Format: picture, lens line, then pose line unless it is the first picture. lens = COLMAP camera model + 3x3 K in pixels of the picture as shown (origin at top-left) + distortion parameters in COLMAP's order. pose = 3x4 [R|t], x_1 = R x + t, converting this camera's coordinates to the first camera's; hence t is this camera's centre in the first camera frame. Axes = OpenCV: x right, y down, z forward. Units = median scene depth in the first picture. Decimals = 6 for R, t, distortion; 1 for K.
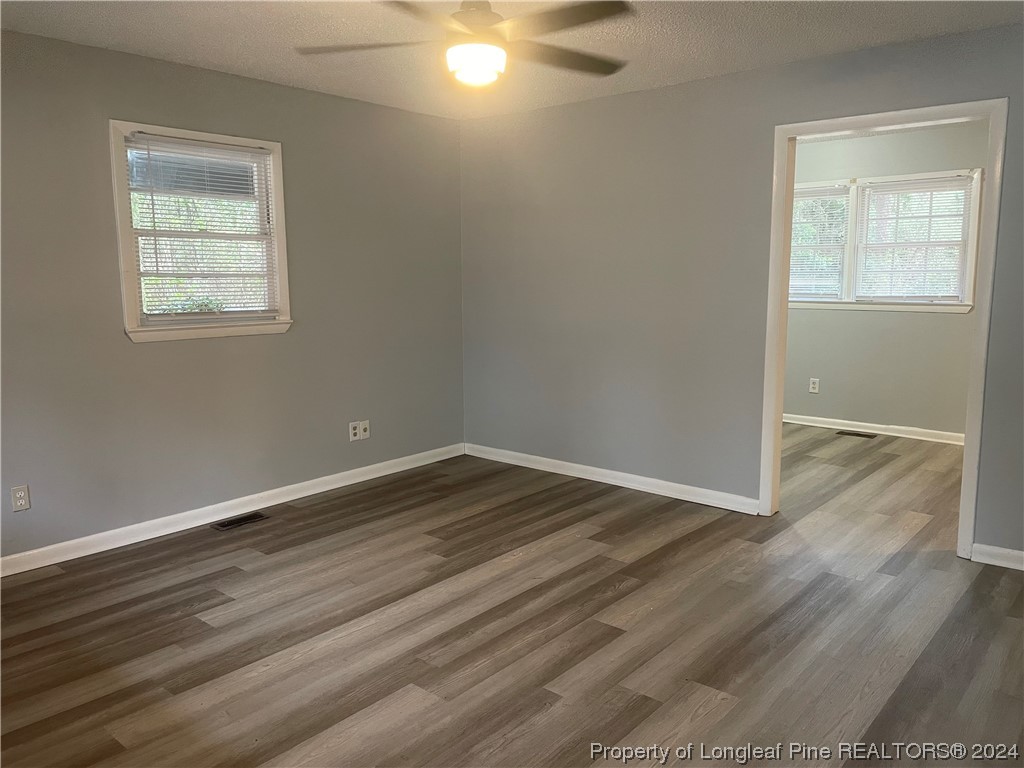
lens RADIAL K [[774.9, 0, 512.0], [0, 774.9, 384.0], [0, 0, 1]] dist [0.080794, -0.104065]
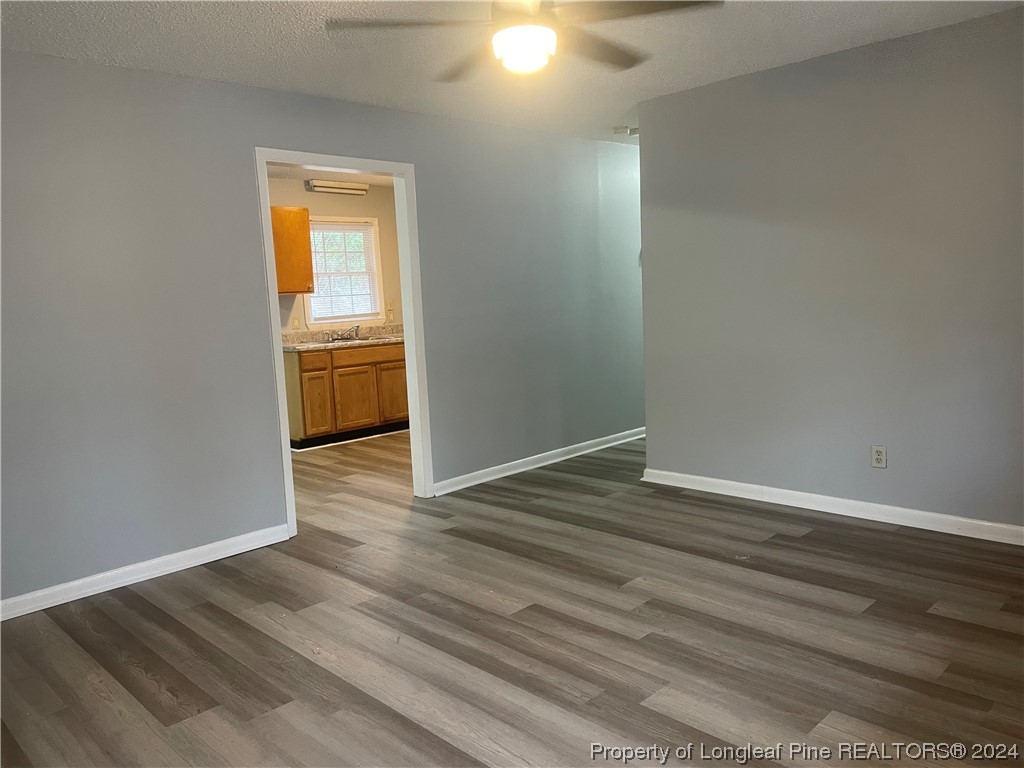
lens RADIAL K [[774.9, 0, 512.0], [0, 774.9, 384.0], [0, 0, 1]] dist [0.080794, -0.104065]
pose [[0.086187, -0.121879, 0.988796, -0.691121], [0.196441, 0.975084, 0.103066, -0.076712], [-0.976720, 0.185357, 0.107982, 0.666145]]
